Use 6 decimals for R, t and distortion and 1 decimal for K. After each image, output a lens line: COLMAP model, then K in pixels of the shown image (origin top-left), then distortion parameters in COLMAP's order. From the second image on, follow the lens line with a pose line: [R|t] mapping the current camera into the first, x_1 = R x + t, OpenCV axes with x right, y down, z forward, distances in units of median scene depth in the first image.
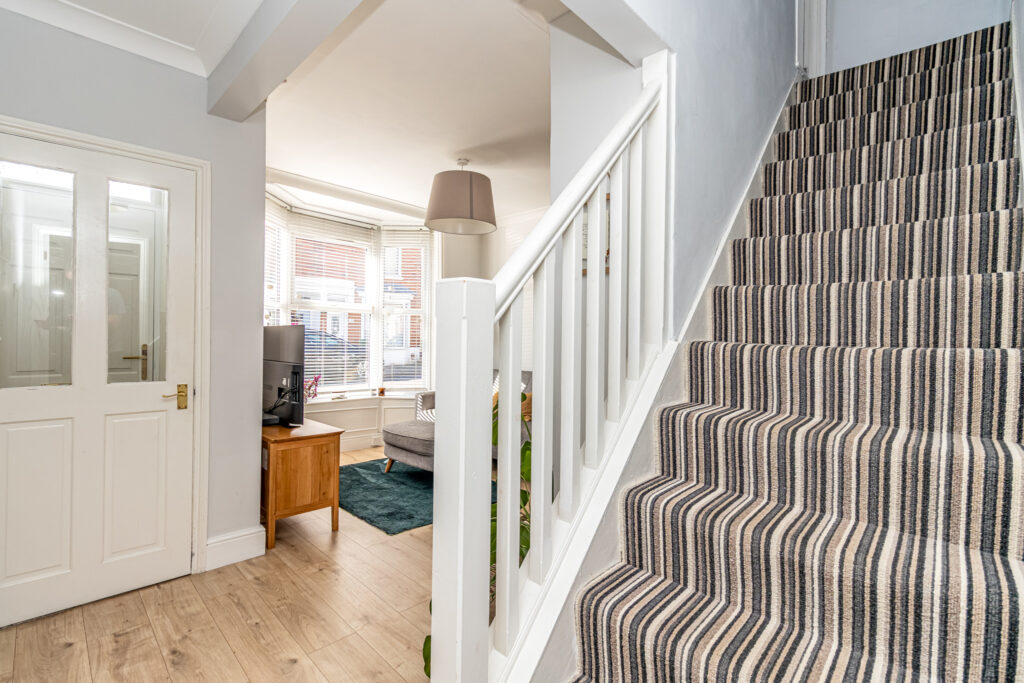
lens RADIAL K [[478.0, 0, 511.5], [0, 478.0, 337.7], [0, 0, 1]] dist [0.017421, 0.000059]
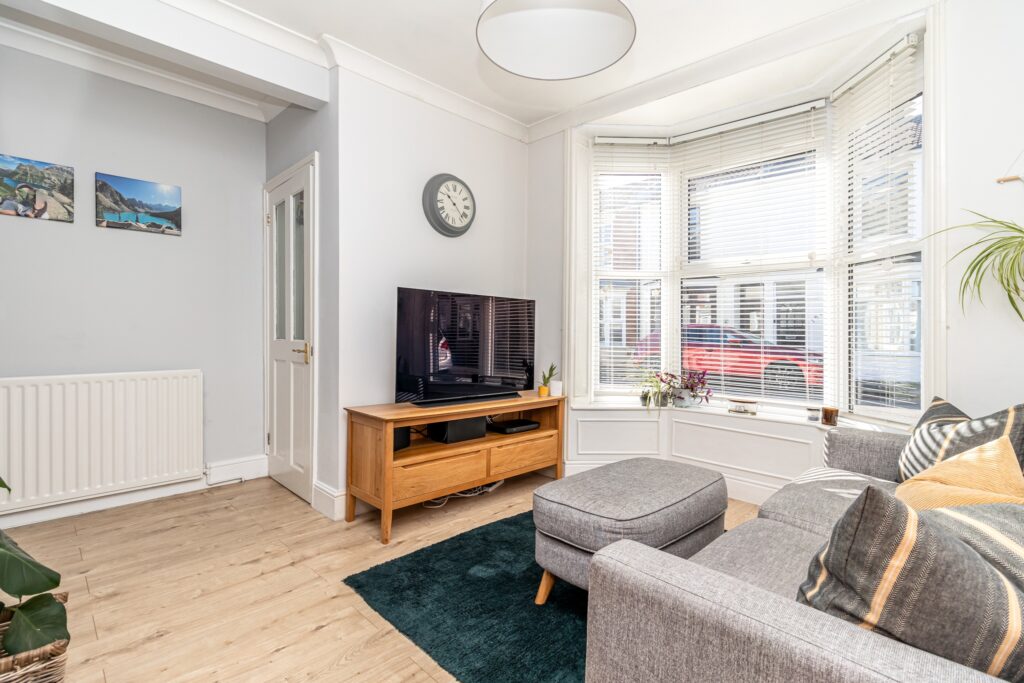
lens RADIAL K [[483.6, 0, 528.7], [0, 483.6, 337.4], [0, 0, 1]] dist [0.002393, 0.000147]
pose [[0.032067, -0.007679, -0.999456, 0.432931], [-0.016678, 0.999827, -0.008217, 0.069178], [0.999347, 0.016933, 0.031934, 1.206920]]
